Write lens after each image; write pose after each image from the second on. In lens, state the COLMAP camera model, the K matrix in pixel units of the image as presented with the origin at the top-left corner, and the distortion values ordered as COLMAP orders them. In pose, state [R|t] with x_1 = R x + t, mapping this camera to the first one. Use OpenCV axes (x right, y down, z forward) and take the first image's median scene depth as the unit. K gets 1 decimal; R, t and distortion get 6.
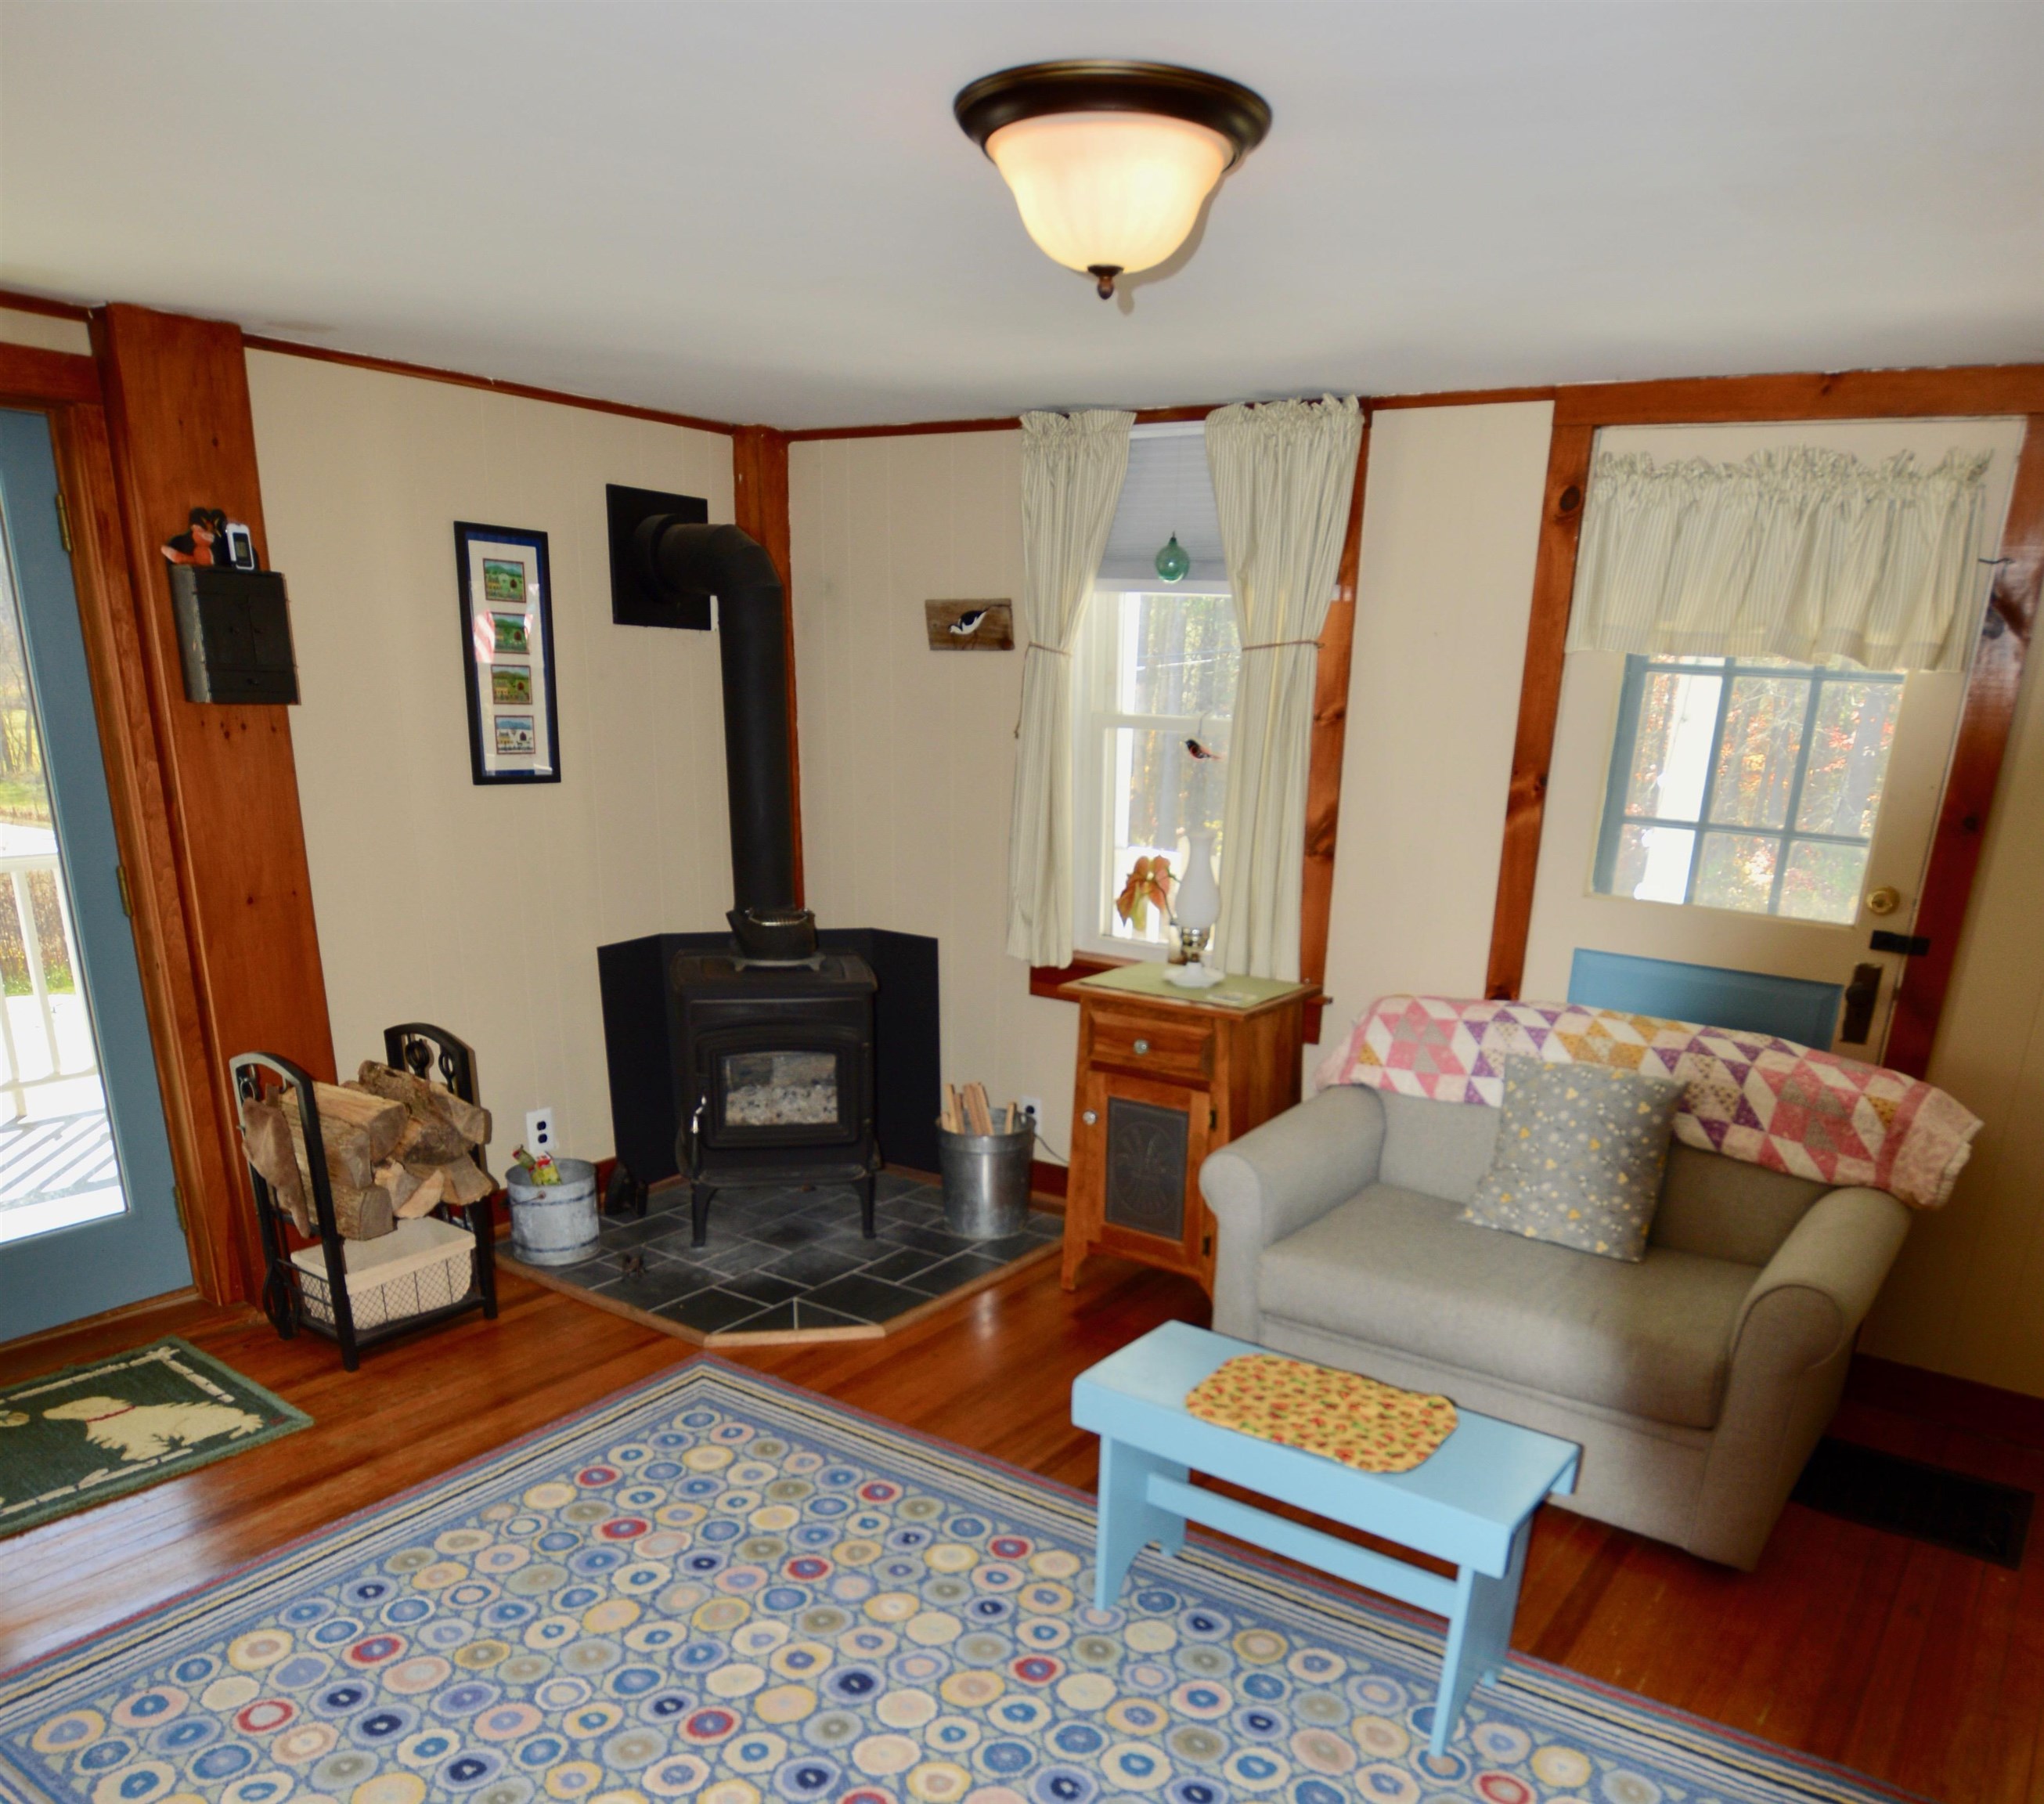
lens RADIAL K [[1447.0, 0, 1077.1], [0, 1447.0, 1198.3], [0, 0, 1]] dist [-0.024668, 0.008611]
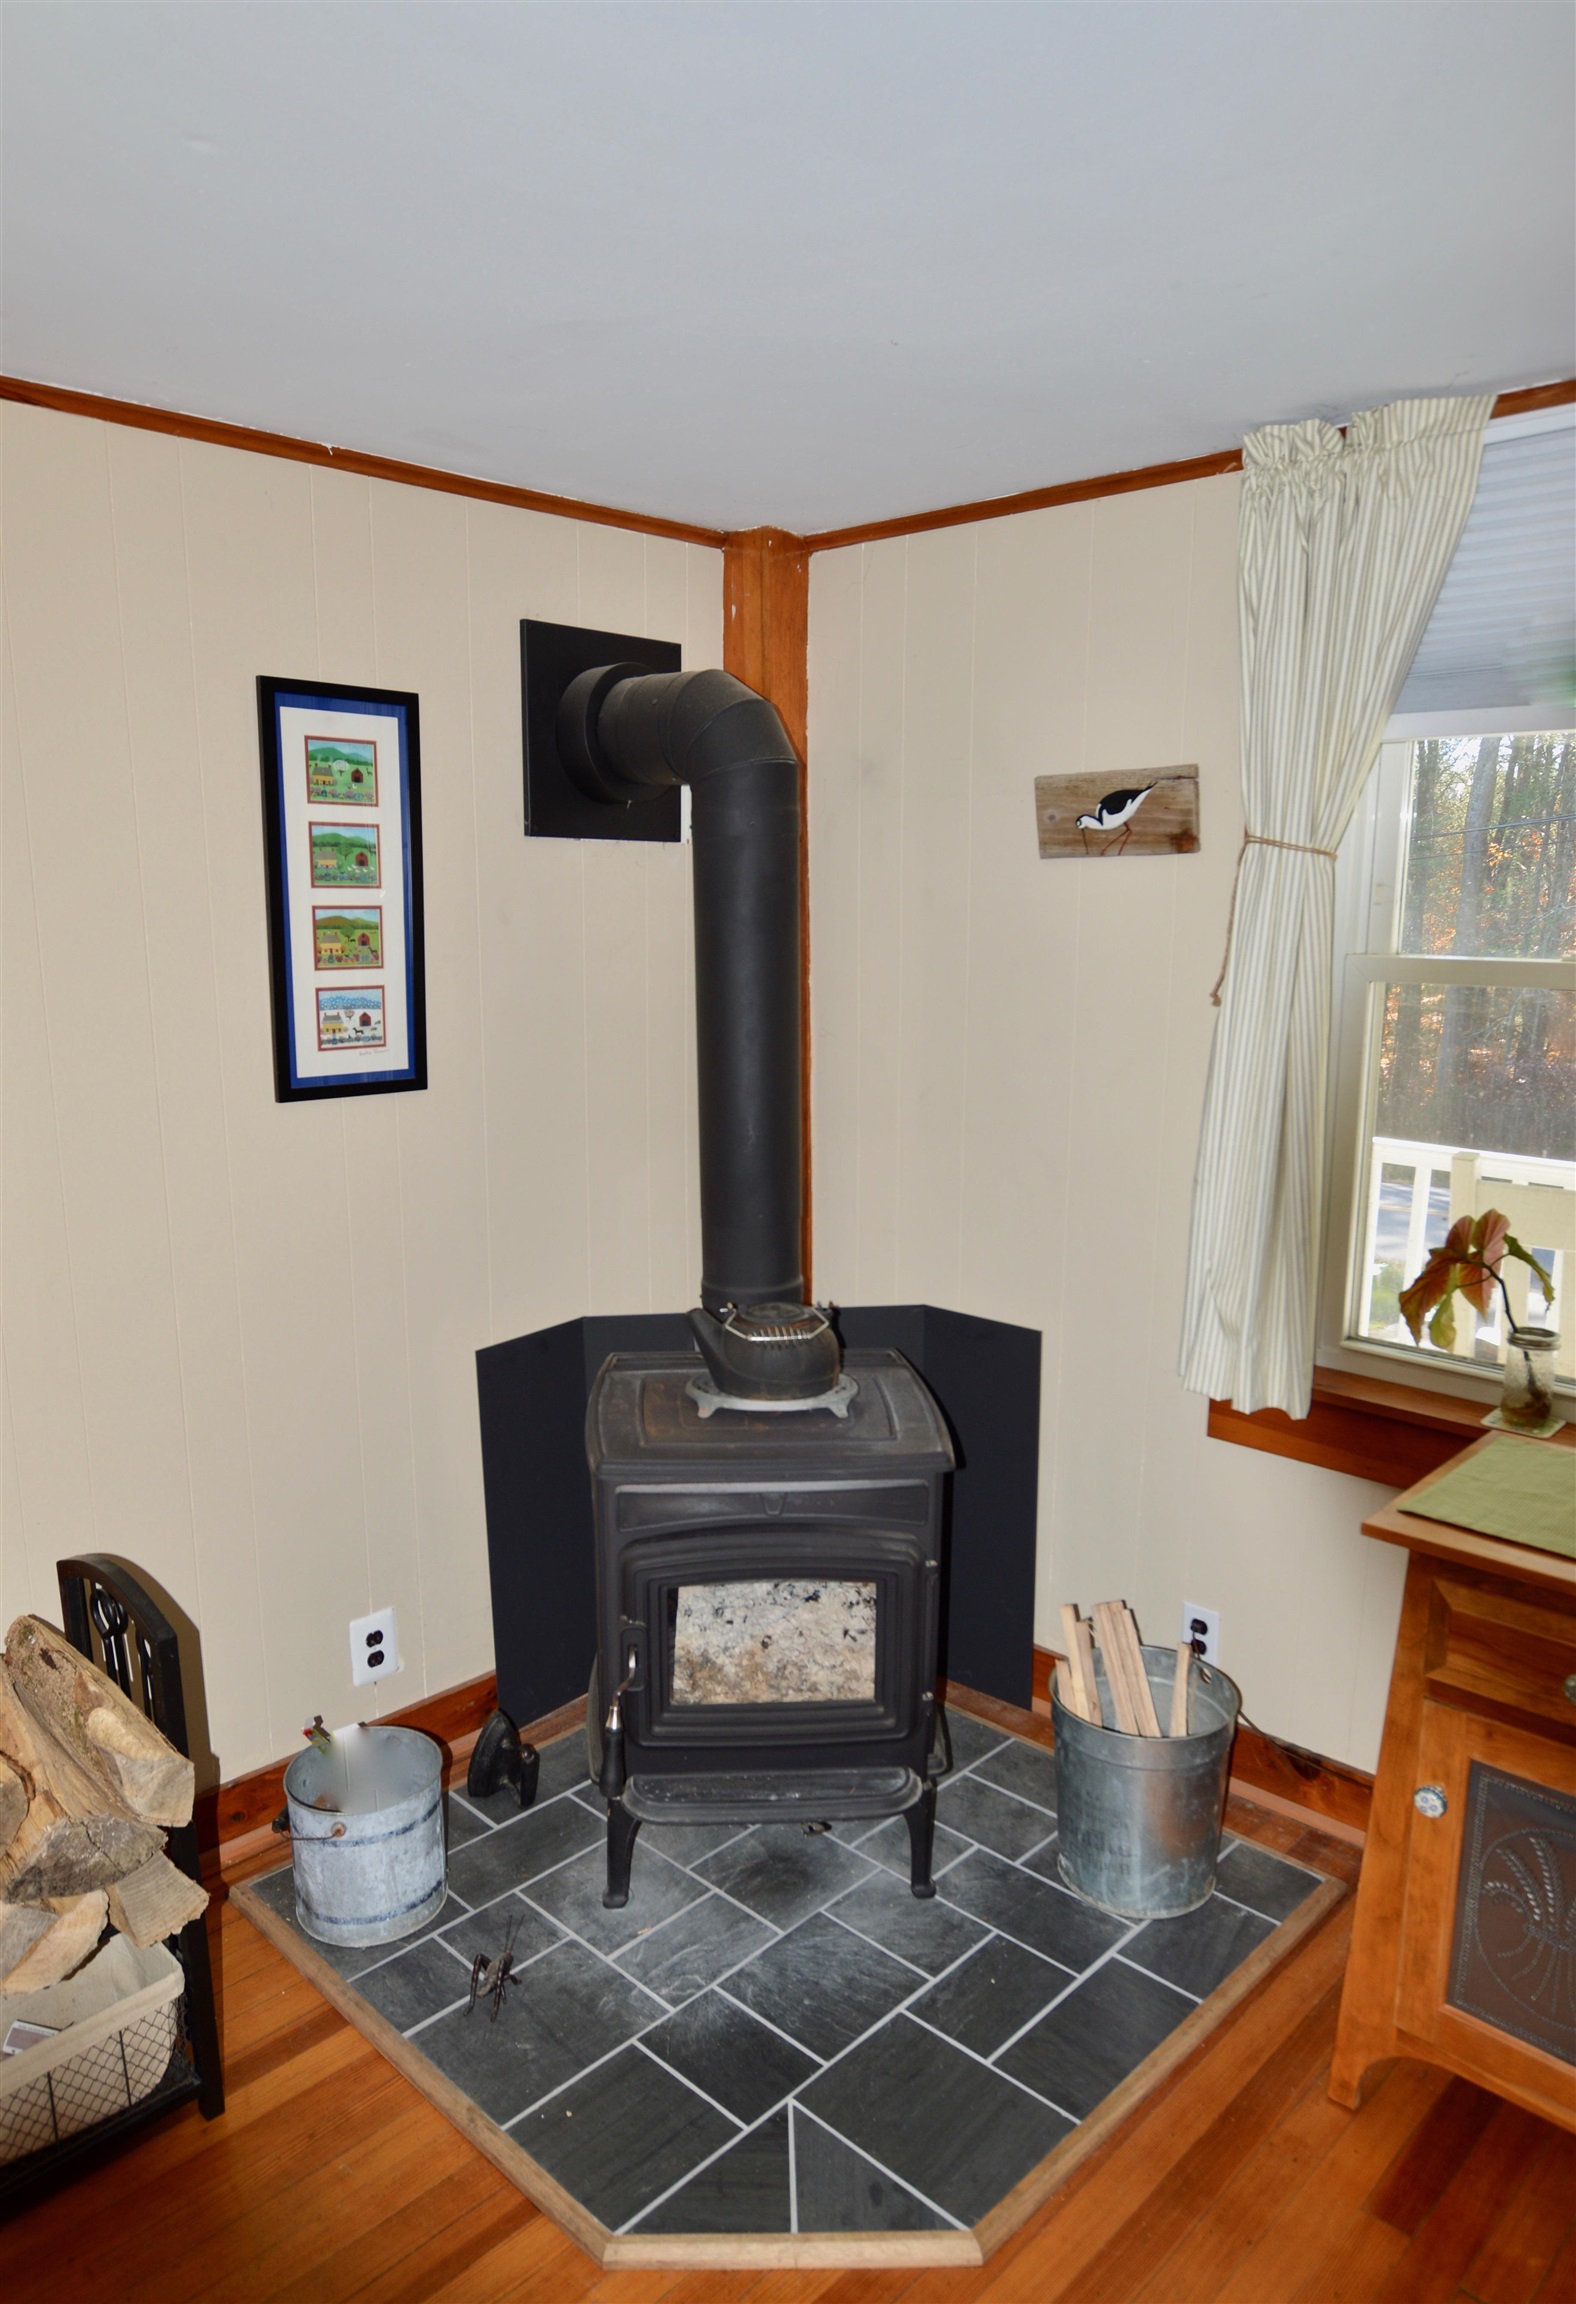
lens RADIAL K [[1548.1, 0, 785.3], [0, 1548.1, 1148.8], [0, 0, 1]] dist [0.000279, 0.001898]
pose [[0.983585, -0.005445, -0.180366, -0.094534], [-0.027470, 0.983377, -0.179484, -0.152859], [0.178345, 0.181492, 0.967085, 0.406225]]
